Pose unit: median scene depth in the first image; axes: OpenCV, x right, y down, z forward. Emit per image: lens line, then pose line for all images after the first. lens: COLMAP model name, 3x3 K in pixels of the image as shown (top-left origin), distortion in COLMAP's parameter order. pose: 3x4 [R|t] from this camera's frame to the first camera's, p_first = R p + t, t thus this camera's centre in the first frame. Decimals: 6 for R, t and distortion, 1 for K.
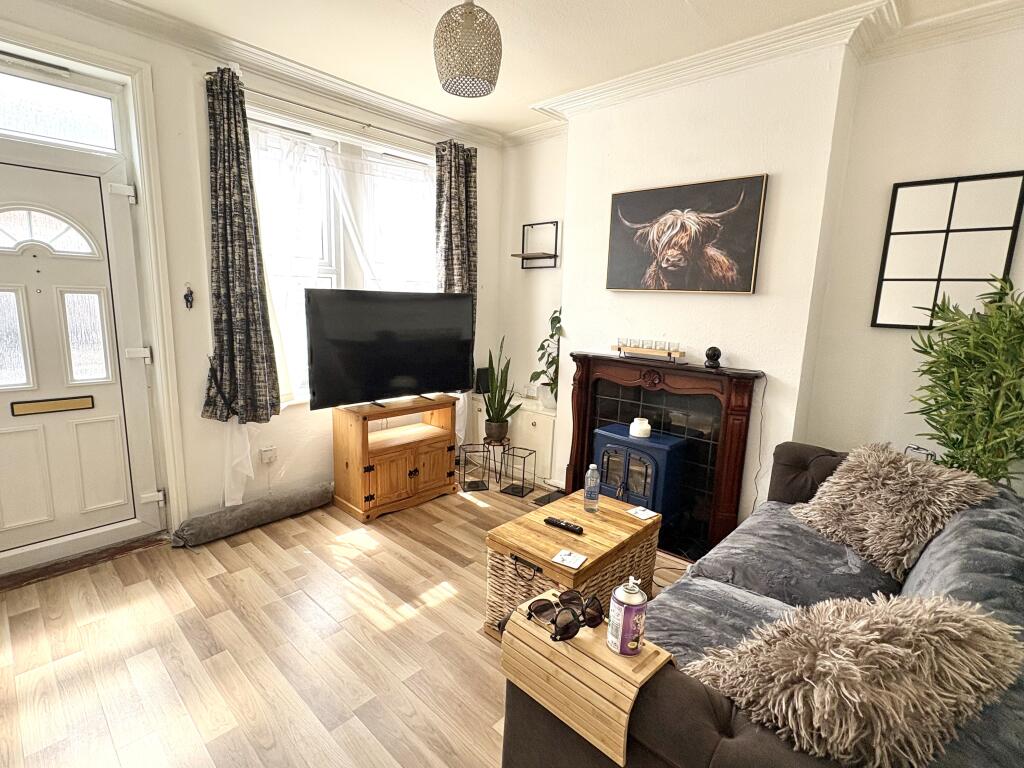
lens RADIAL K [[491.1, 0, 507.0], [0, 491.1, 383.8], [0, 0, 1]] dist [0.001009, 0.000682]
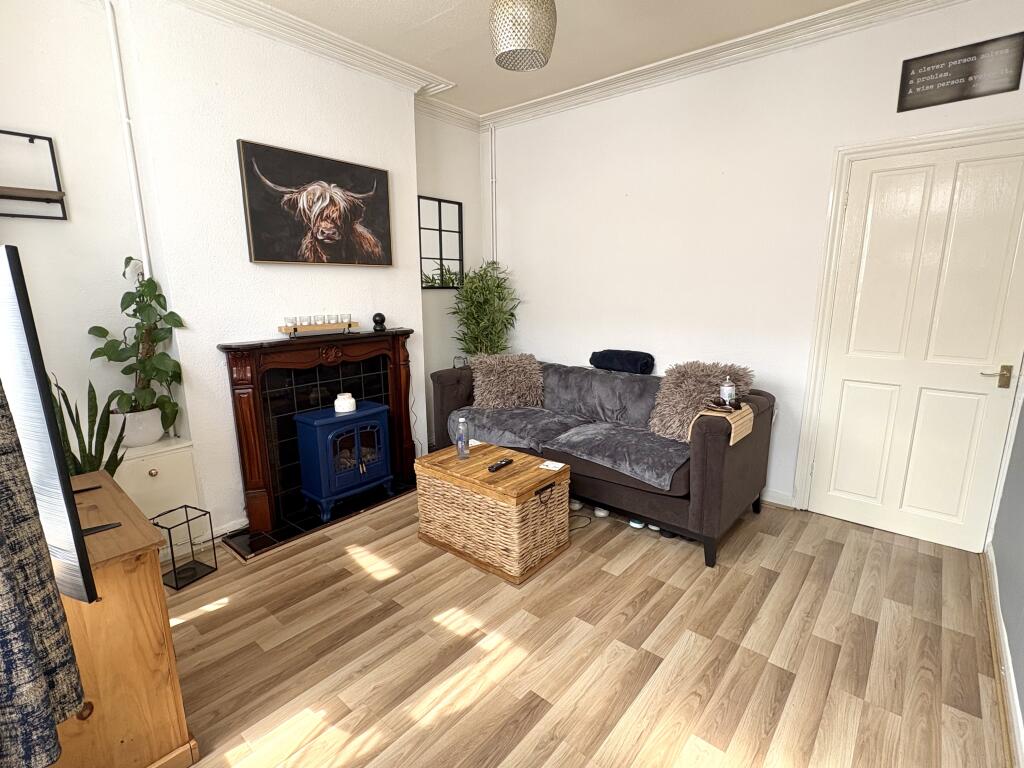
lens RADIAL K [[491.1, 0, 508.5], [0, 491.1, 386.4], [0, 0, 1]] dist [0.001009, 0.000682]
pose [[-0.037288, -0.233601, 0.971617, -0.735918], [0.177281, 0.955325, 0.236487, -0.125802], [-0.983454, 0.181068, 0.005791, 0.697800]]
